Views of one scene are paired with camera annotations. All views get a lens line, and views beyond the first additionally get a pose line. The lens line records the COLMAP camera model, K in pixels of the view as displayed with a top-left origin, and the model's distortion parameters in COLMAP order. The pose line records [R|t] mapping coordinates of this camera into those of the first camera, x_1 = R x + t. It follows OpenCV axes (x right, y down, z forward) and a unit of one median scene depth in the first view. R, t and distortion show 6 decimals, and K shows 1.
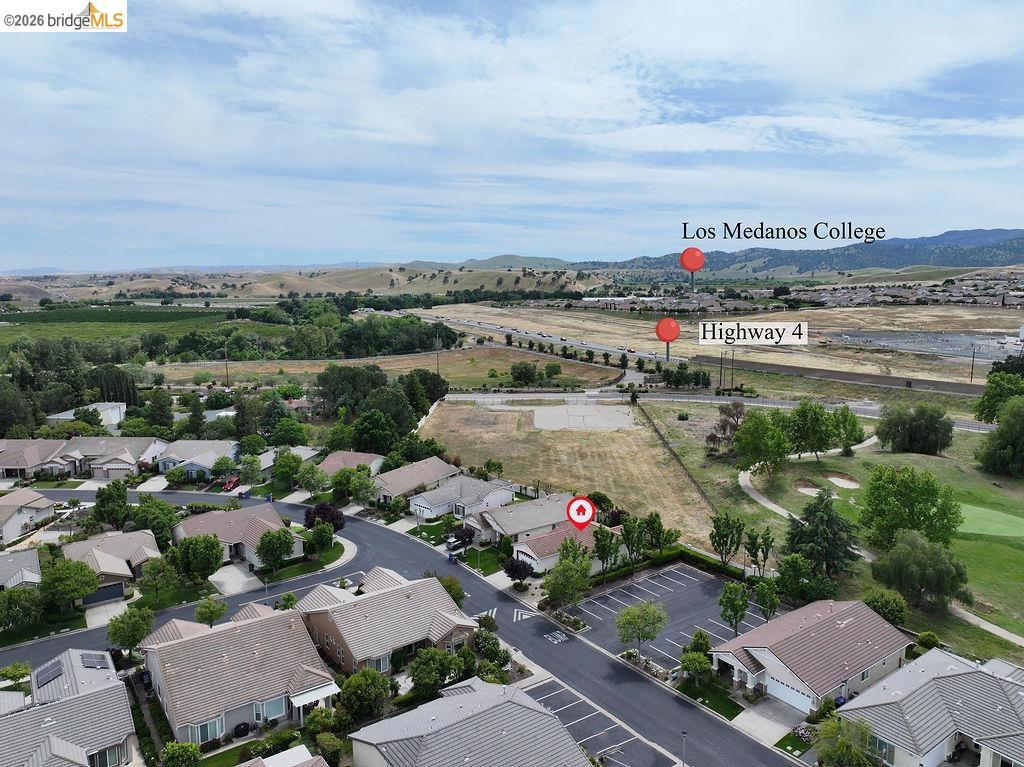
lens RADIAL K [[733.0, 0, 512.0], [0, 733.0, 383.5], [0, 0, 1]] dist [0.008899, 0.006832]
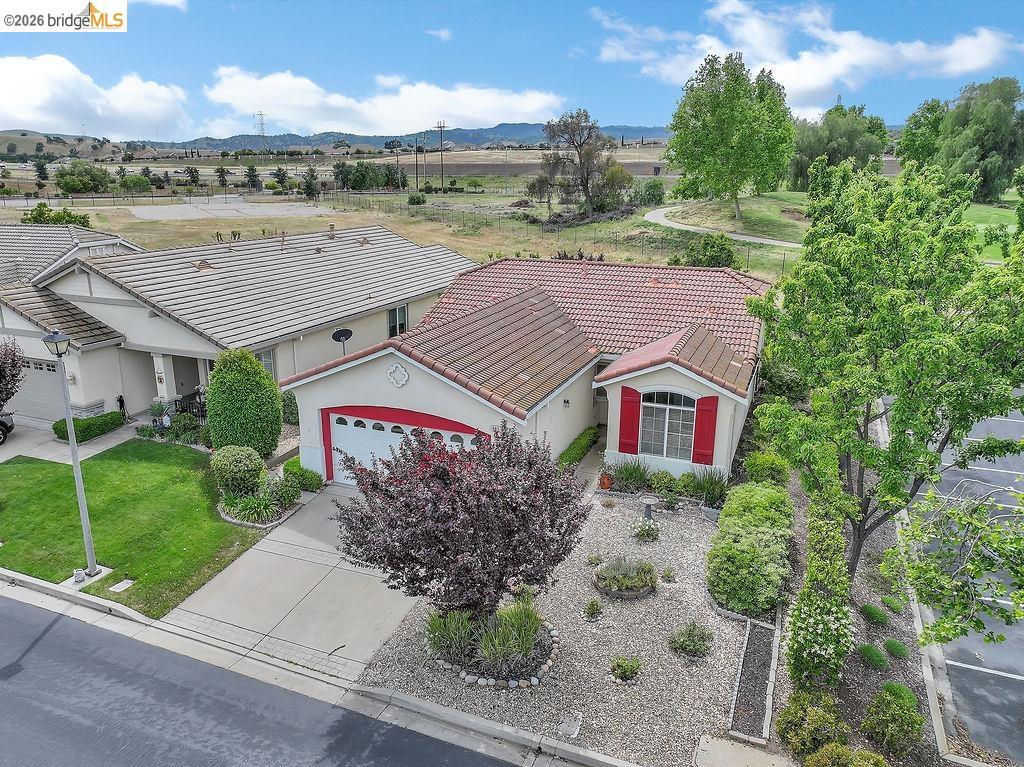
lens RADIAL K [[733.0, 0, 512.0], [0, 733.0, 383.5], [0, 0, 1]] dist [0.008899, 0.006832]
pose [[0.846864, -0.132384, 0.515069, -0.041850], [0.063561, 0.986775, 0.149117, 0.184474], [-0.527998, -0.093543, 0.844078, 0.770028]]
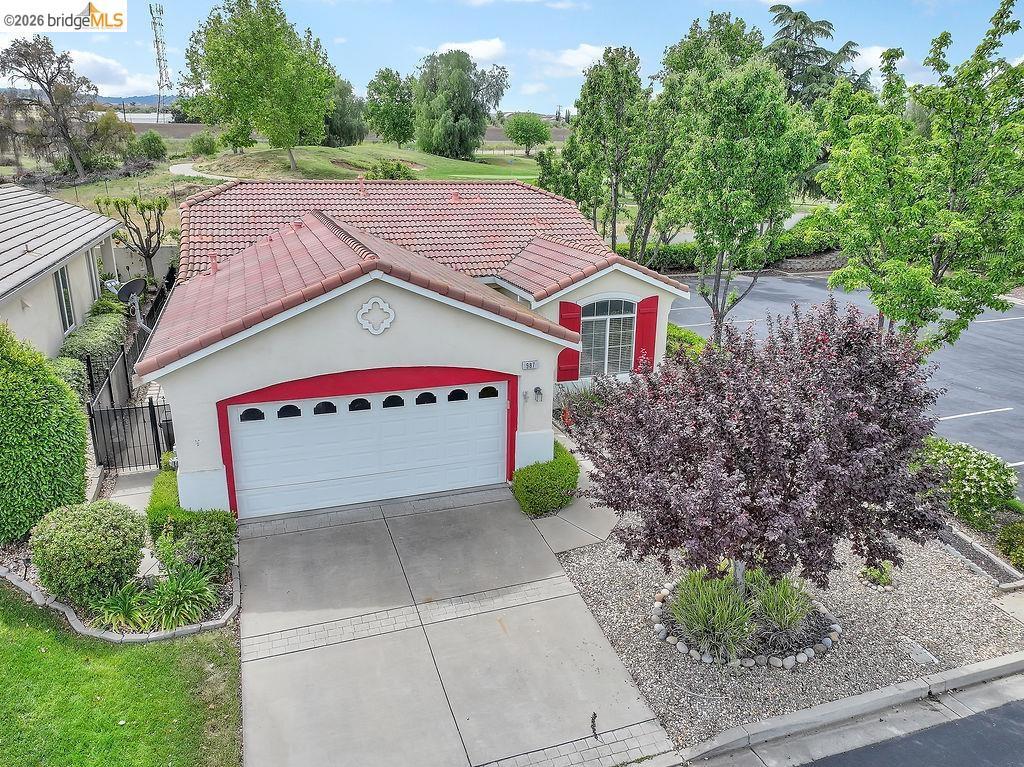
lens RADIAL K [[733.0, 0, 512.0], [0, 733.0, 383.5], [0, 0, 1]] dist [0.008899, 0.006832]
pose [[0.277339, -0.273924, 0.920896, -0.071735], [0.123546, 0.960705, 0.248559, 0.190654], [-0.952796, 0.044838, 0.300283, 0.866996]]
